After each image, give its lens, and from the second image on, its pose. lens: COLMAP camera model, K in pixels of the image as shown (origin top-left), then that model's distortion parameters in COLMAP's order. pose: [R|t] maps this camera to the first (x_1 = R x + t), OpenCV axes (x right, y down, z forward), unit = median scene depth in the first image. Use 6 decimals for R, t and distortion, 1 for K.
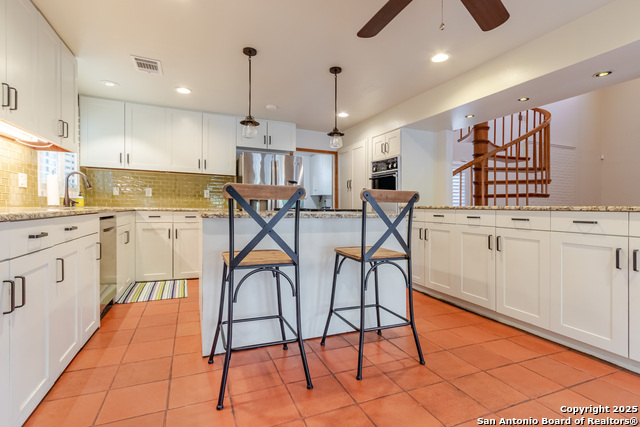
lens RADIAL K [[307.3, 0, 319.0], [0, 307.3, 200.7], [0, 0, 1]] dist [0.003470, 0.000334]
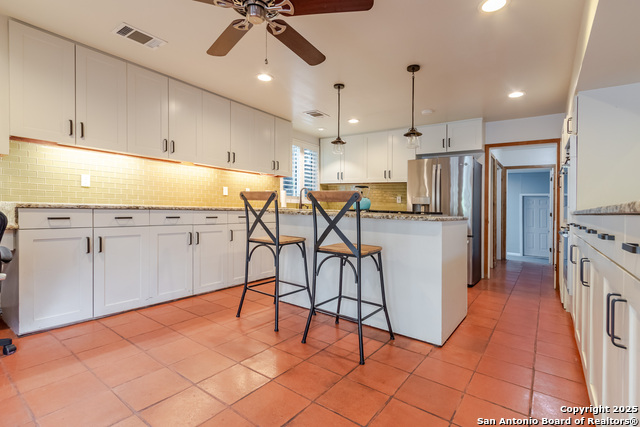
lens RADIAL K [[300.4, 0, 316.4], [0, 300.4, 207.4], [0, 0, 1]] dist [0.002461, 0.000047]
pose [[0.508478, -0.000173, -0.861075, 0.886011], [-0.002732, 0.999995, -0.001814, 0.020792], [0.861071, 0.003275, 0.508475, 0.302883]]
